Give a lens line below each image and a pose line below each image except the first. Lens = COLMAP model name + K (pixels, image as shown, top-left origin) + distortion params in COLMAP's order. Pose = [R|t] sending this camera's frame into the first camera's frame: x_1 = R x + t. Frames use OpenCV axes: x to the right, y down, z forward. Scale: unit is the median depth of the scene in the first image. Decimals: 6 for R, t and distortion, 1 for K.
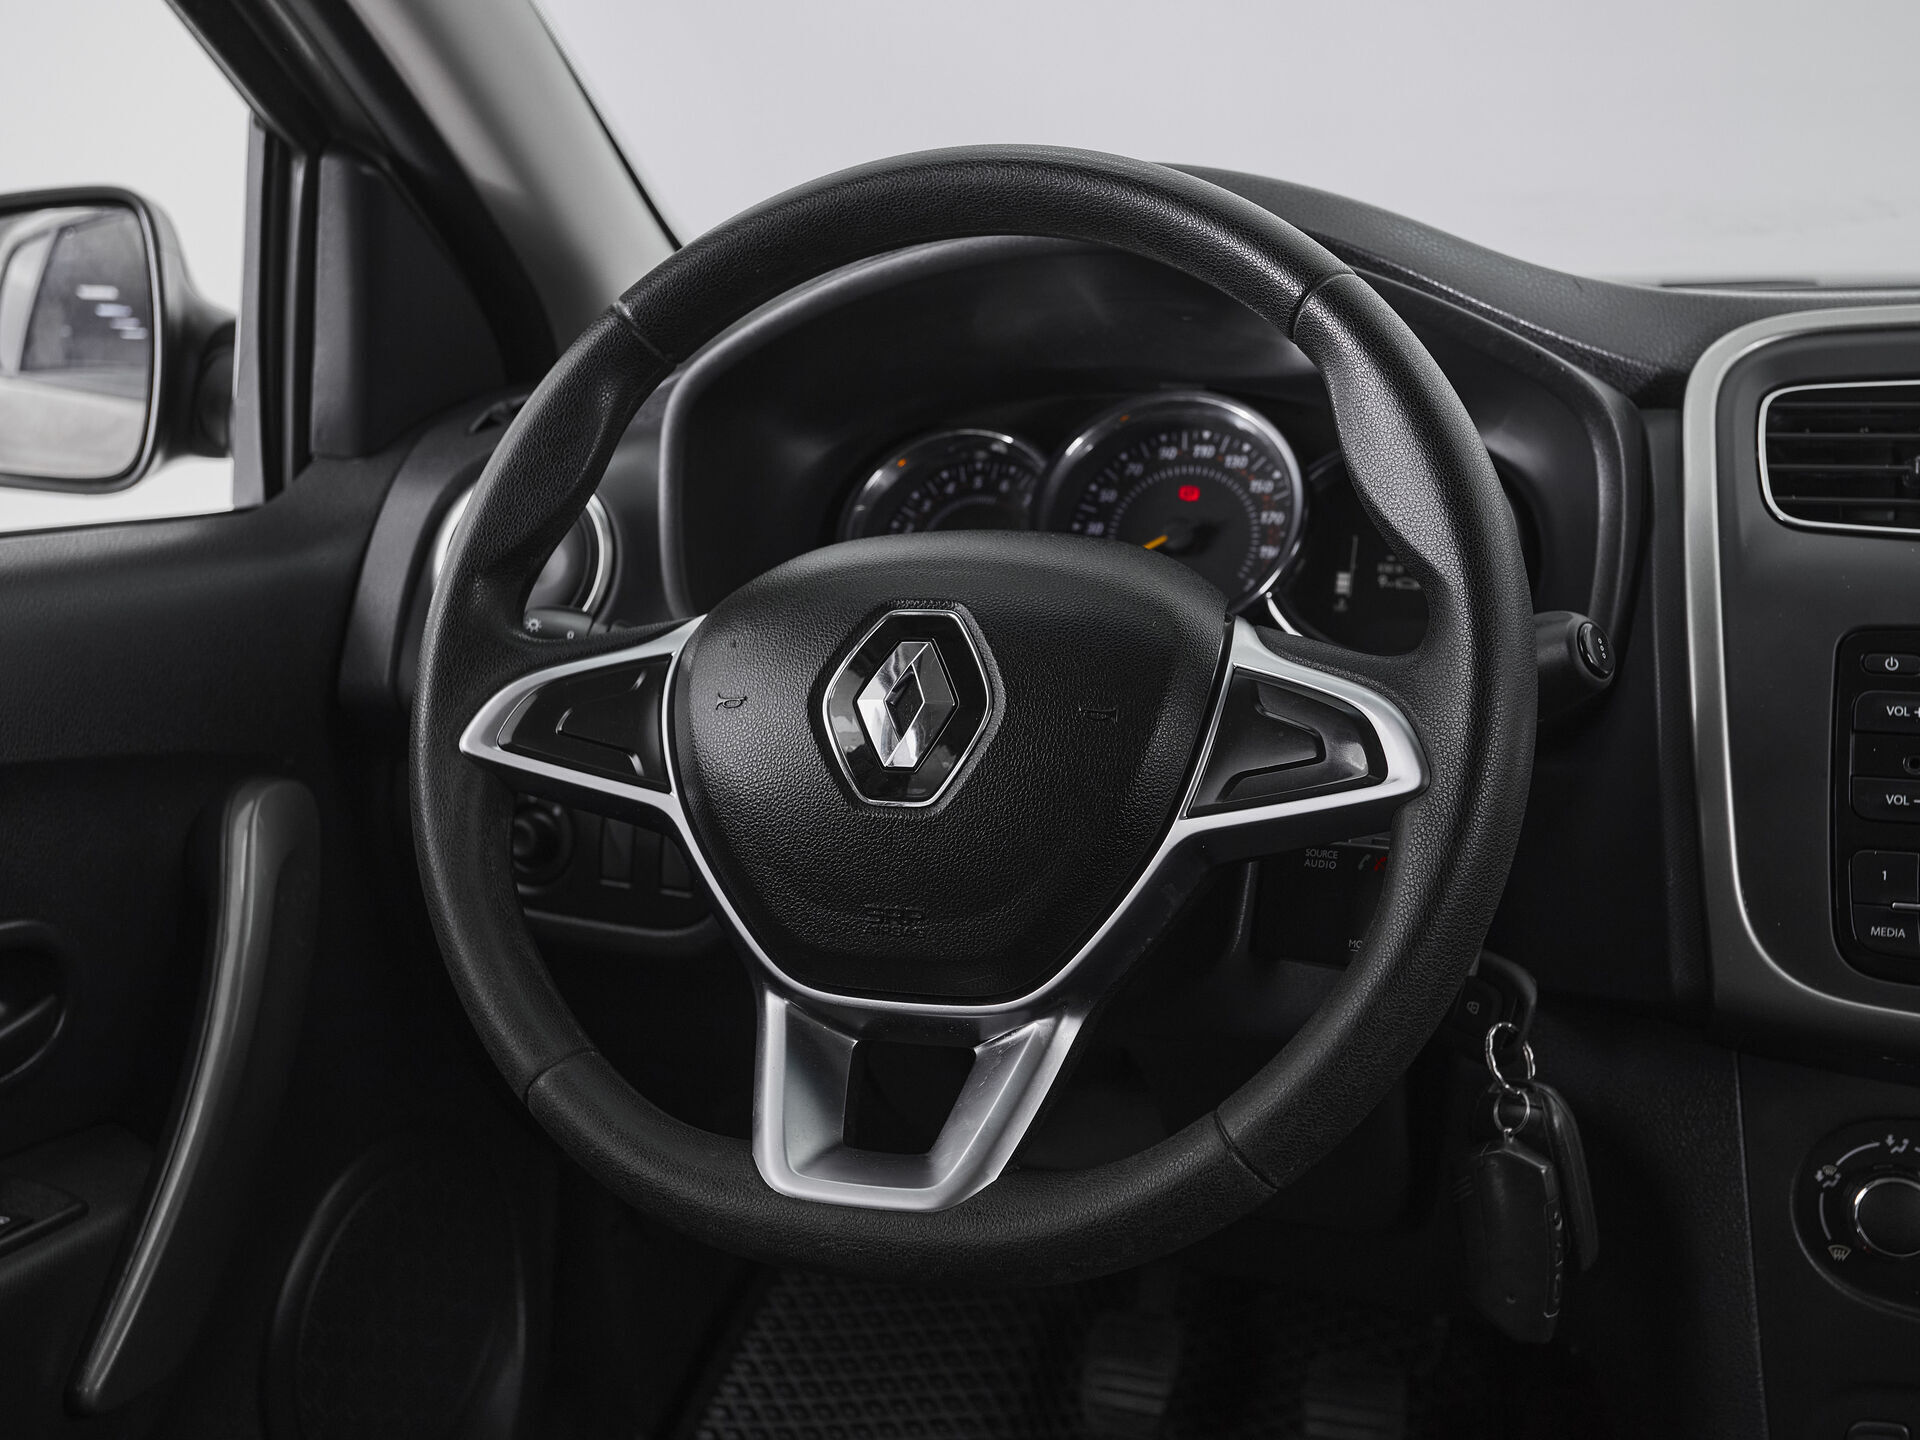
lens RADIAL K [[2231.6, 0, 913.5], [0, 2231.6, 674.3], [0, 0, 1]] dist [0.000229, 0.000000]
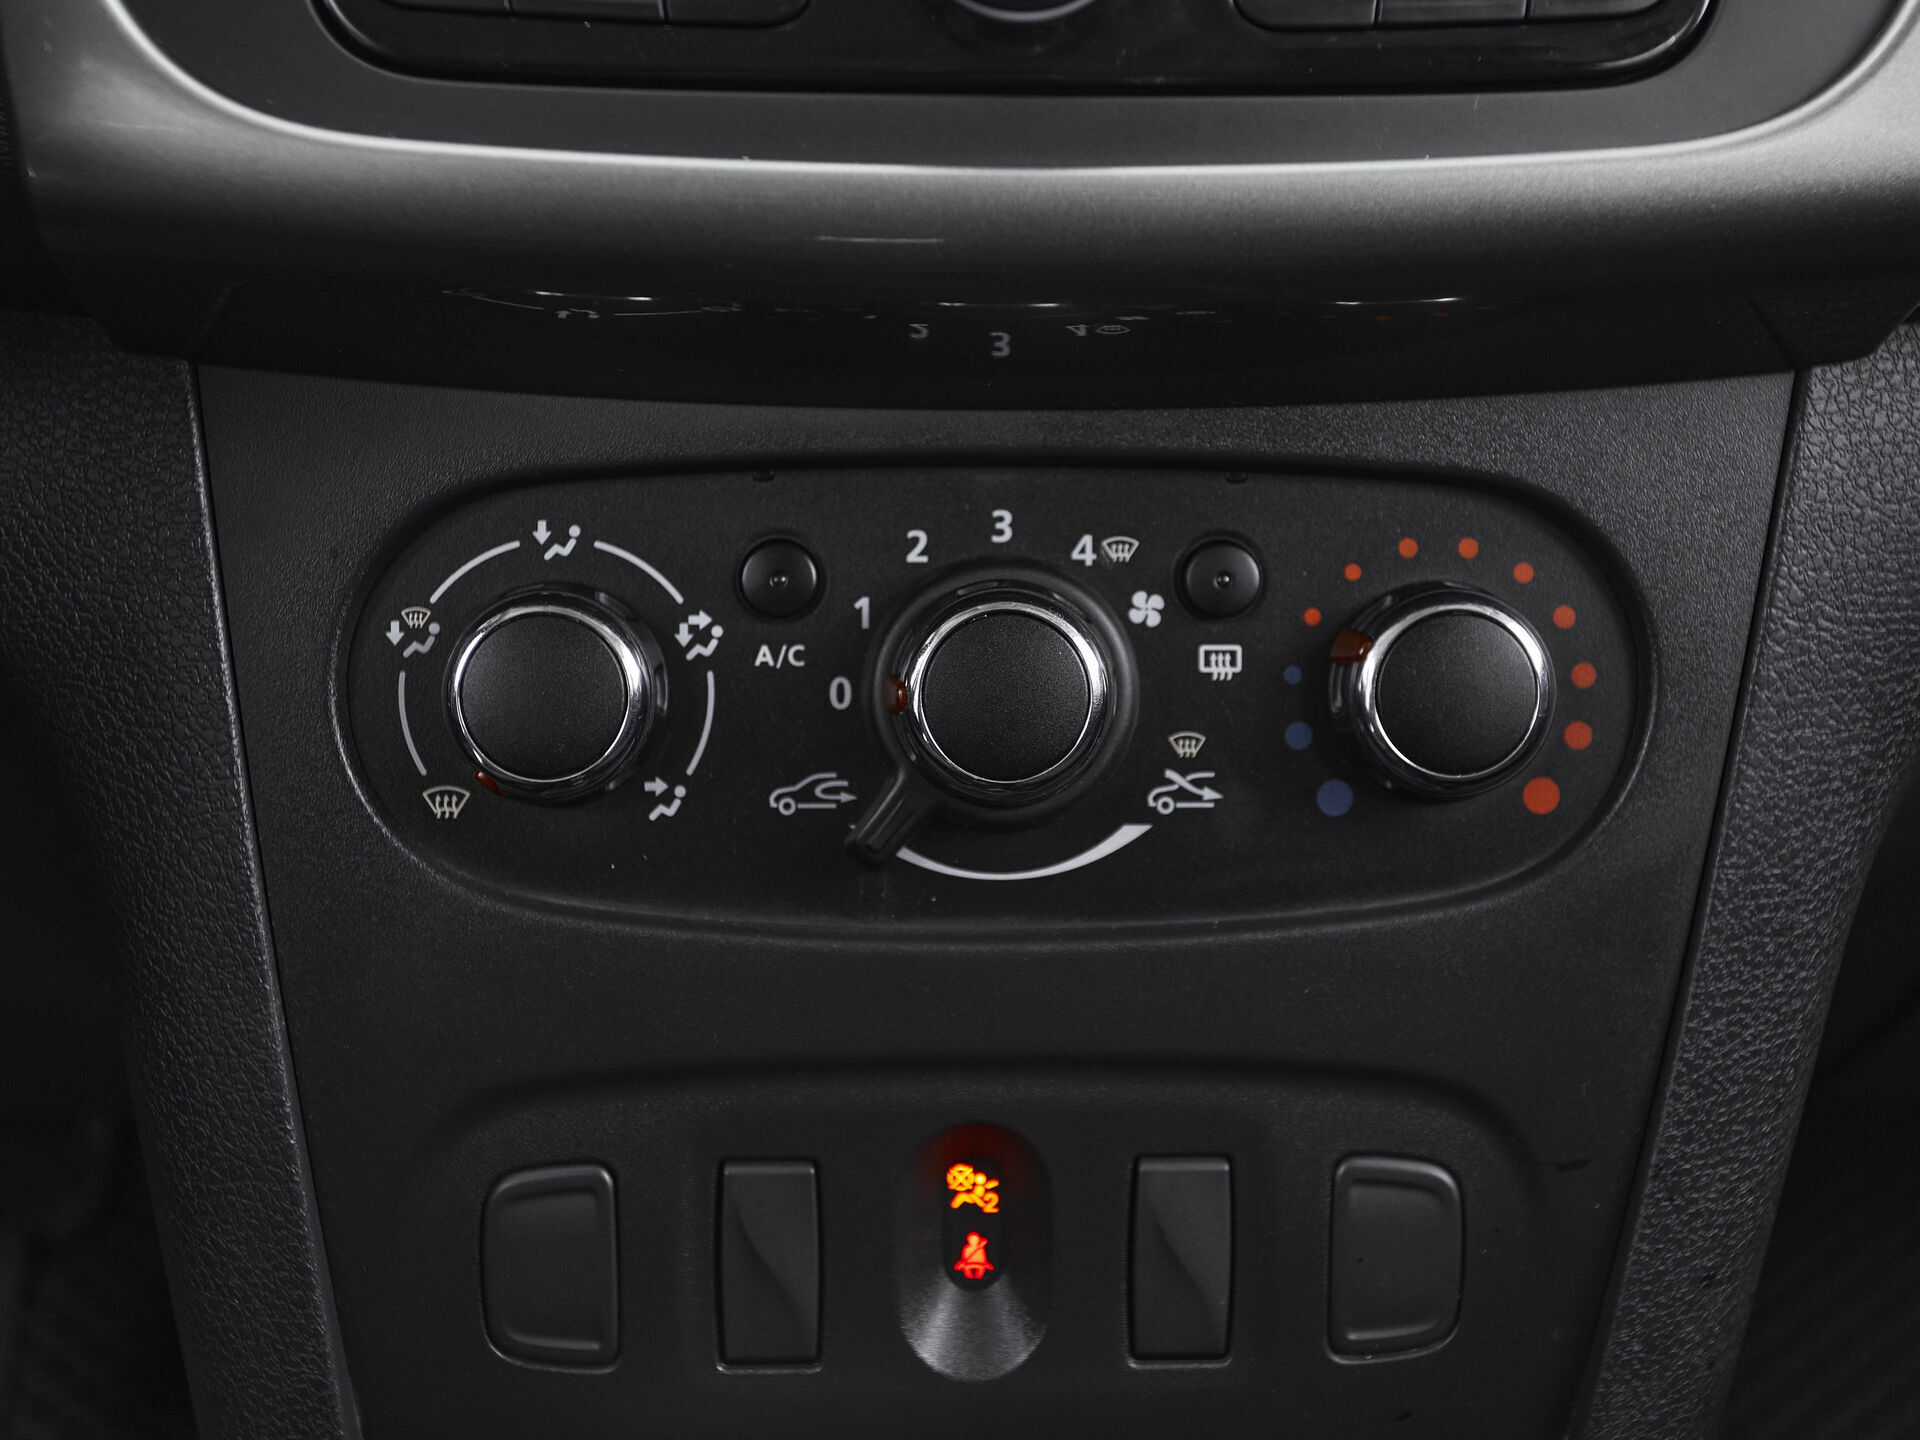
lens RADIAL K [[2544.8, 0, 1003.2], [0, 2544.8, 676.1], [0, 0, 1]] dist [0.019673, 0.000000]
pose [[0.919708, -0.085261, 0.383234, 0.334306], [0.051587, 0.993915, 0.097323, 0.196843], [-0.389200, -0.069739, 0.918510, 0.518545]]
